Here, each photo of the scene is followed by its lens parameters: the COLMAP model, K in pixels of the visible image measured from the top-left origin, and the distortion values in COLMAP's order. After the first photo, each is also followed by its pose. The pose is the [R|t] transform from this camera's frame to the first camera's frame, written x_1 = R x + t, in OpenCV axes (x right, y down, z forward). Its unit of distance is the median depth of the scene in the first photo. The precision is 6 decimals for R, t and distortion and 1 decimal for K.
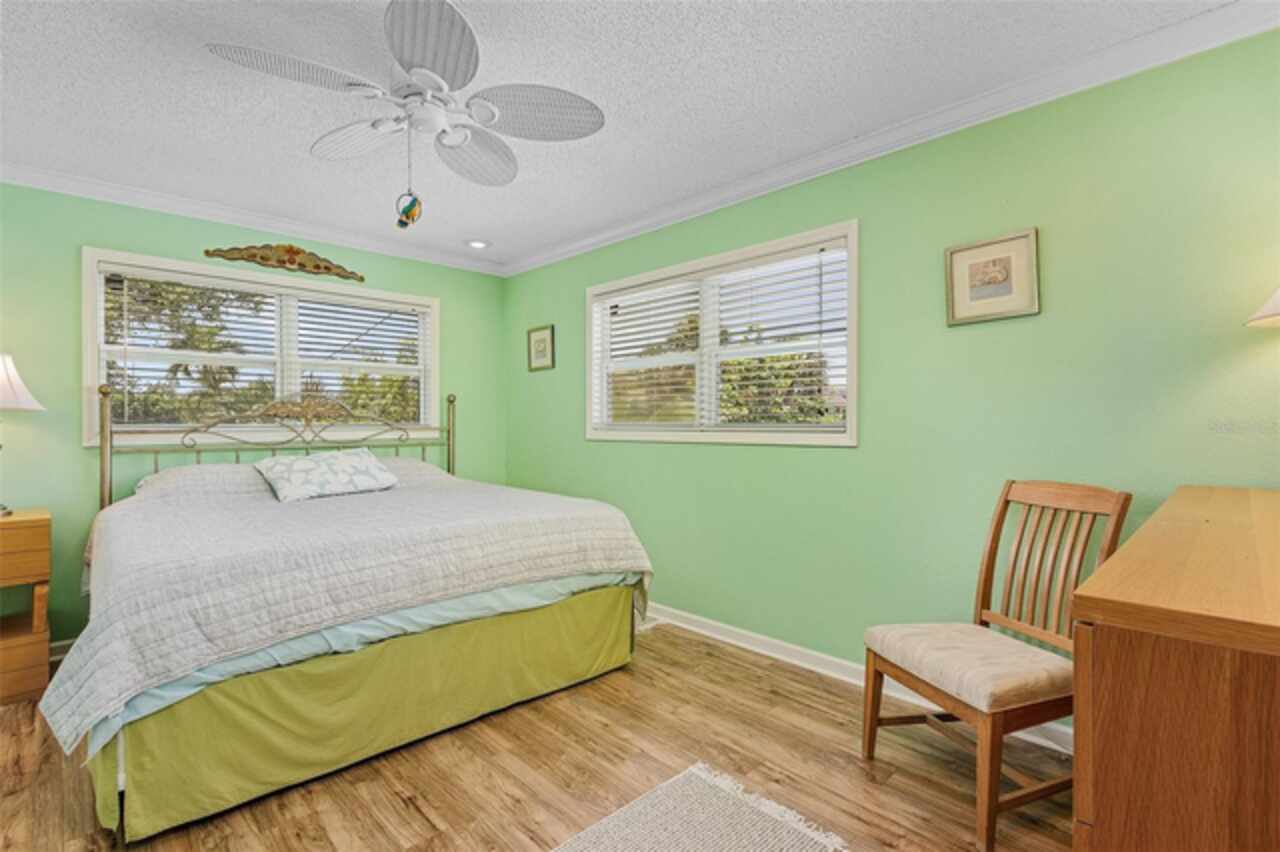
lens RADIAL K [[587.6, 0, 633.7], [0, 587.6, 425.2], [0, 0, 1]] dist [-0.002858, -0.001326]
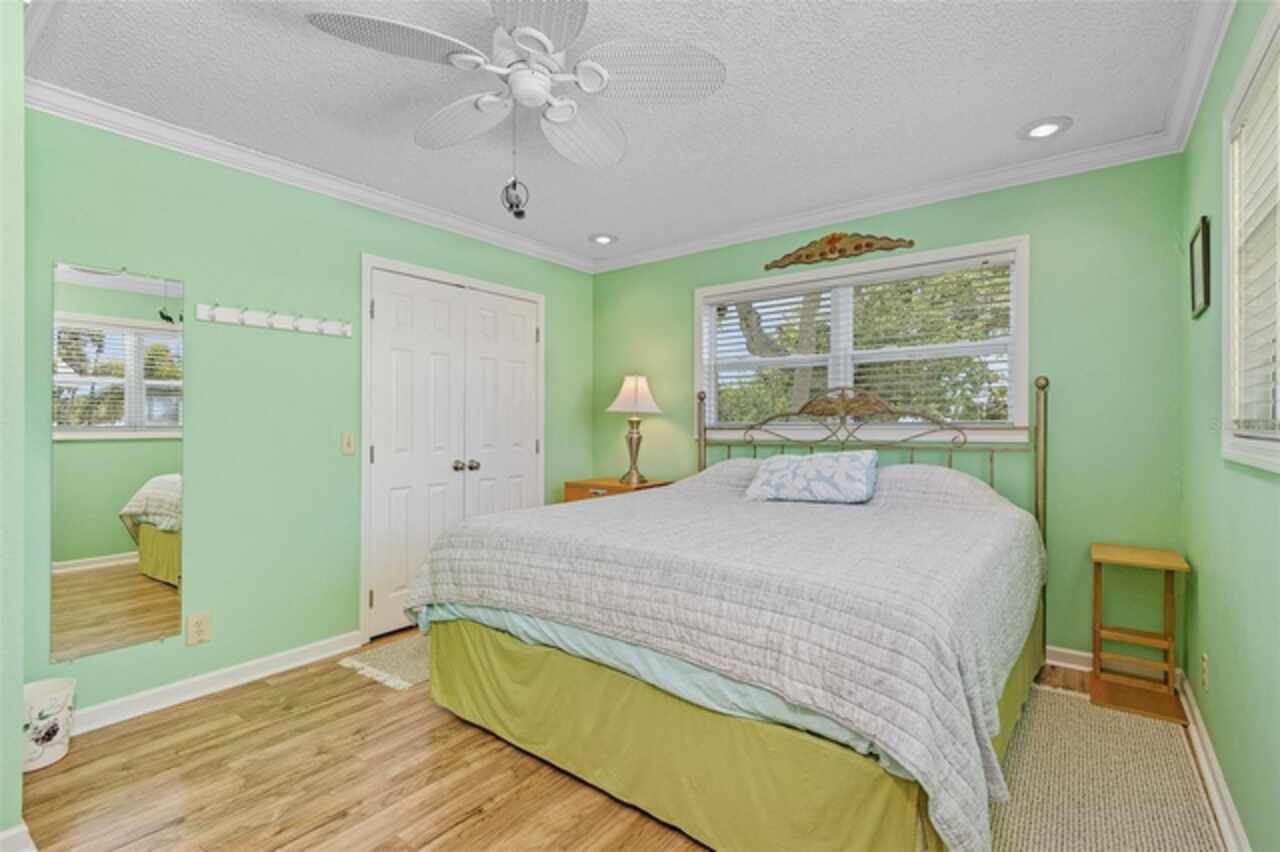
lens RADIAL K [[587.6, 0, 635.7], [0, 587.6, 419.3], [0, 0, 1]] dist [-0.002858, -0.001326]
pose [[0.165728, -0.004992, -0.986159, 0.317568], [-0.000687, 0.999986, -0.005177, -0.001314], [0.986171, 0.001536, 0.165722, 0.562935]]
